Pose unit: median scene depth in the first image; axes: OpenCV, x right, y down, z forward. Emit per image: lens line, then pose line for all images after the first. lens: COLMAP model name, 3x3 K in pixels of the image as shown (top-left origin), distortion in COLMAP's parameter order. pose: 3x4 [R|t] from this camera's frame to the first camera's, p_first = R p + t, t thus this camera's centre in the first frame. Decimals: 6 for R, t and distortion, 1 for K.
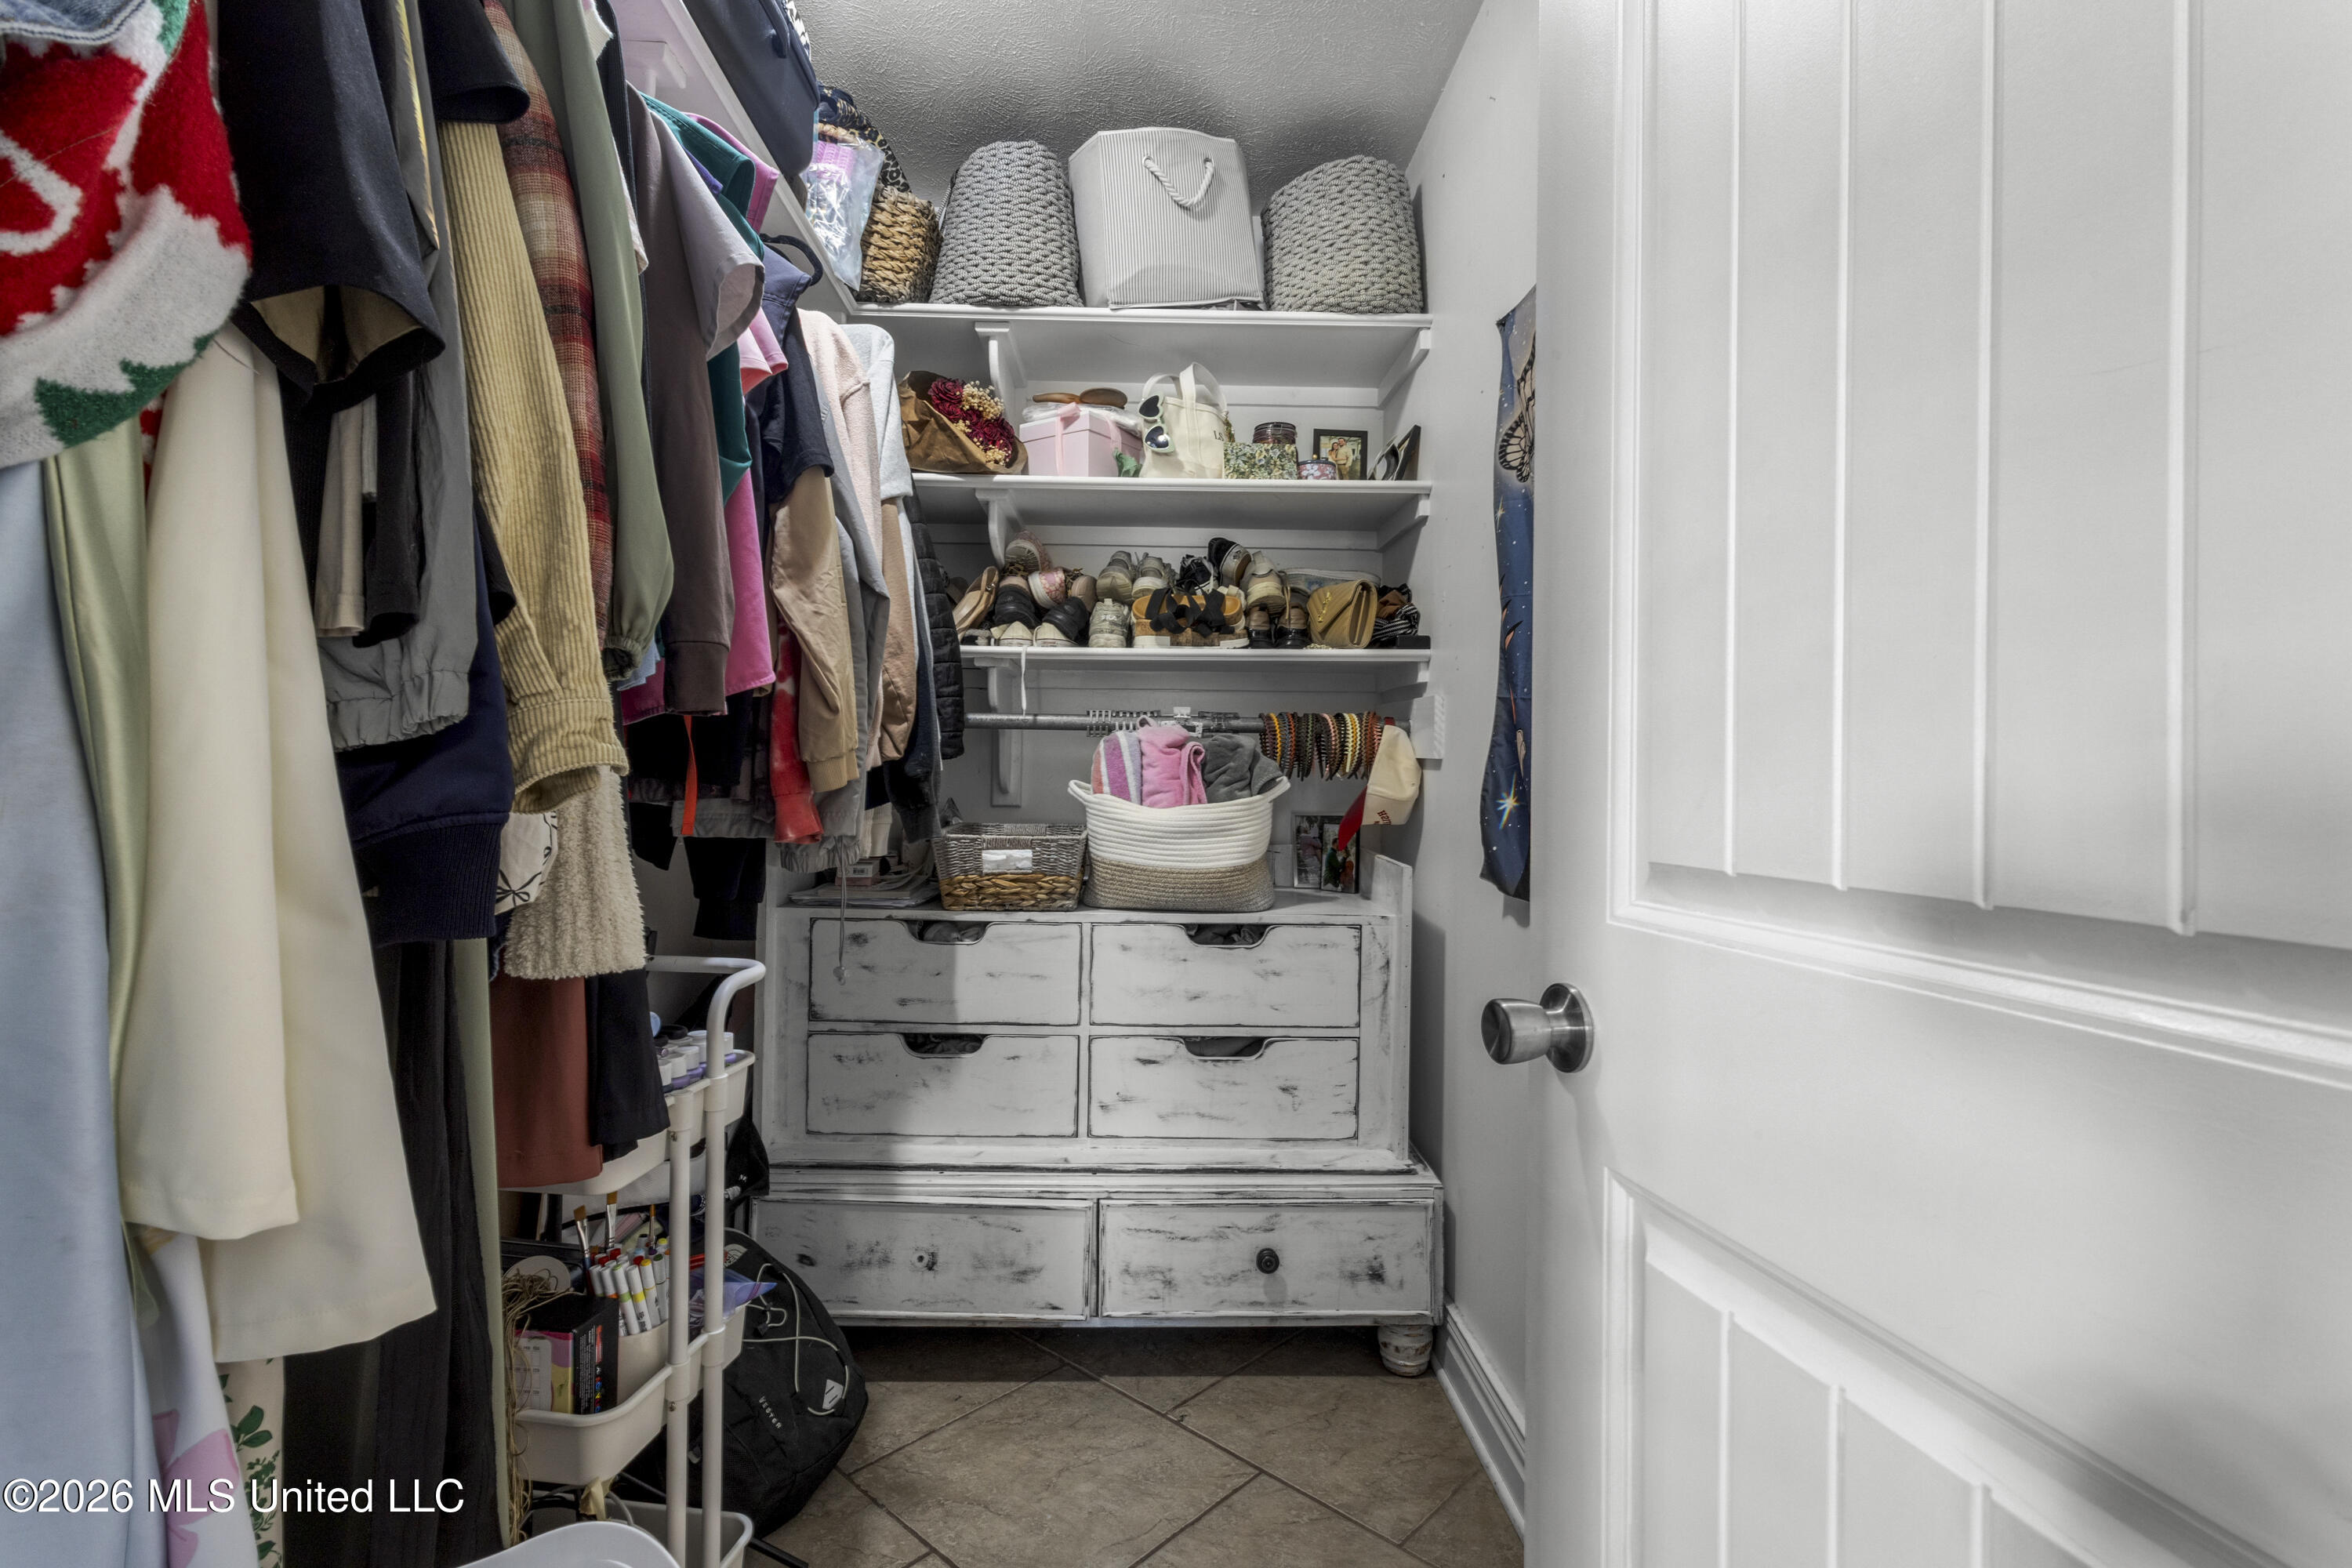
lens RADIAL K [[1113.4, 0, 1168.8], [0, 1113.4, 780.1], [0, 0, 1]] dist [-0.004901, 0.002855]
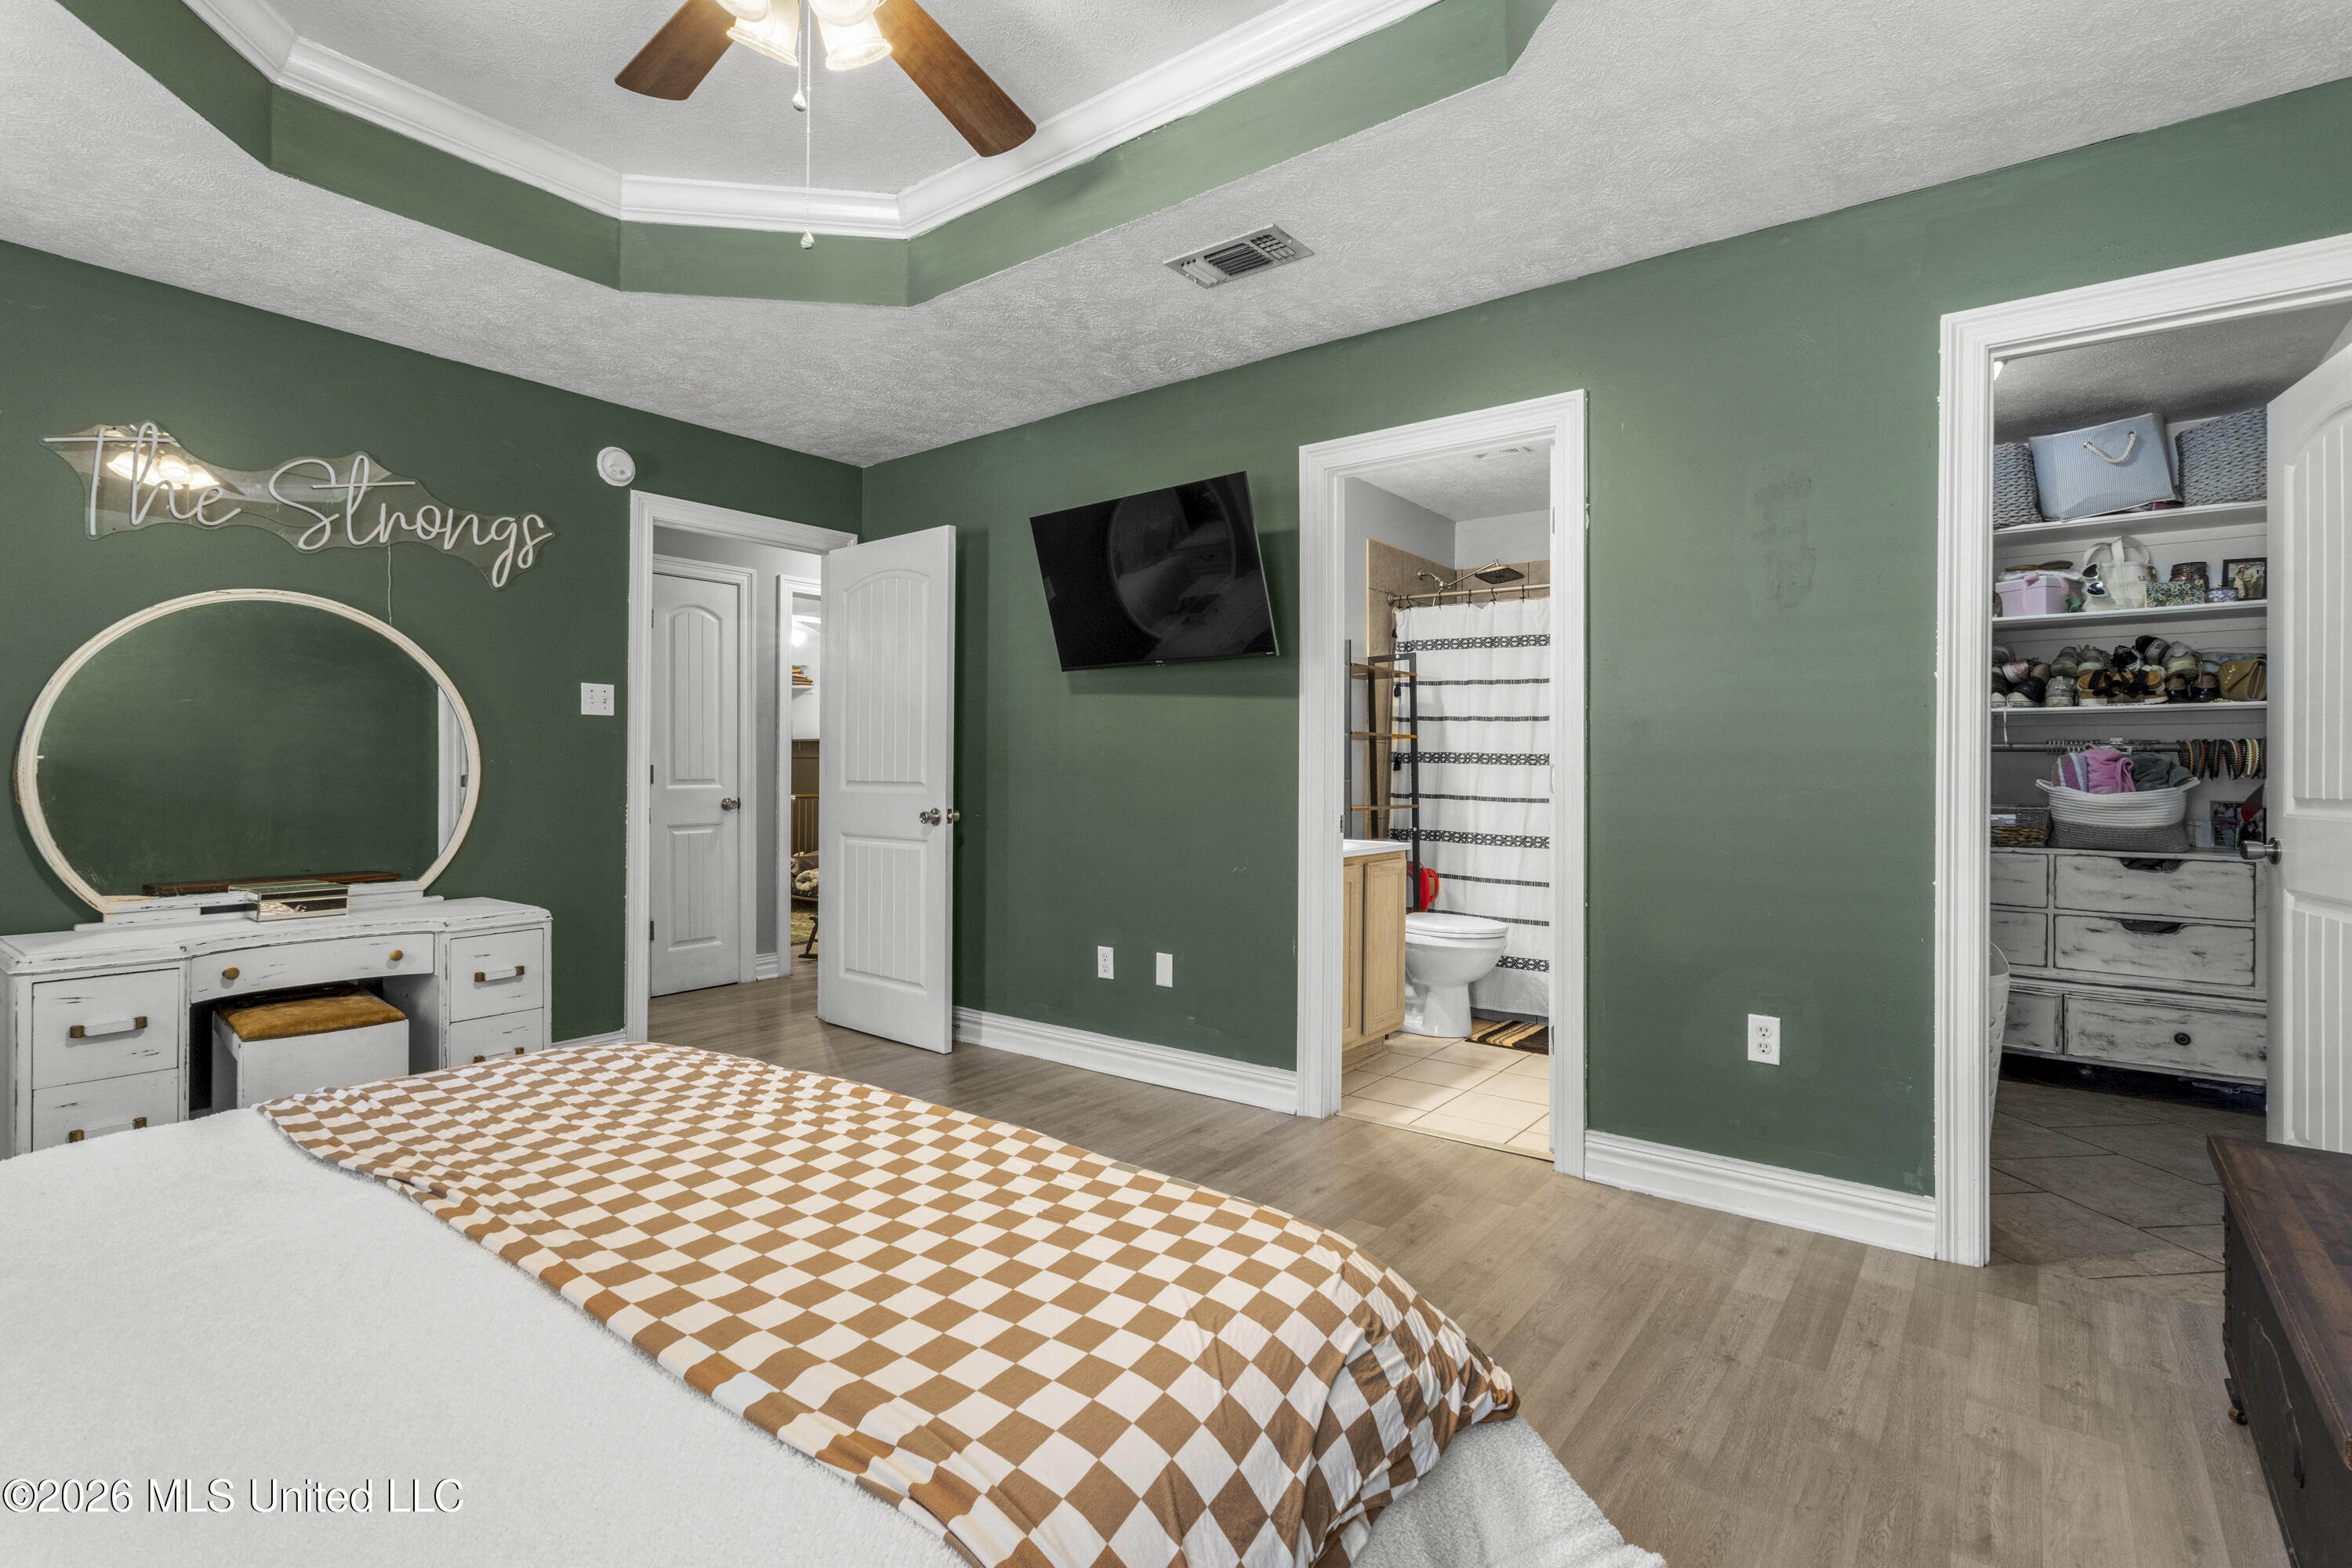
lens RADIAL K [[1113.4, 0, 1155.0], [0, 1113.4, 761.5], [0, 0, 1]] dist [-0.004901, 0.002855]
pose [[0.763235, -0.011056, -0.646026, -0.013872], [-0.005553, 0.999704, -0.023669, 0.021517], [0.646097, 0.021653, 0.762948, -1.331976]]
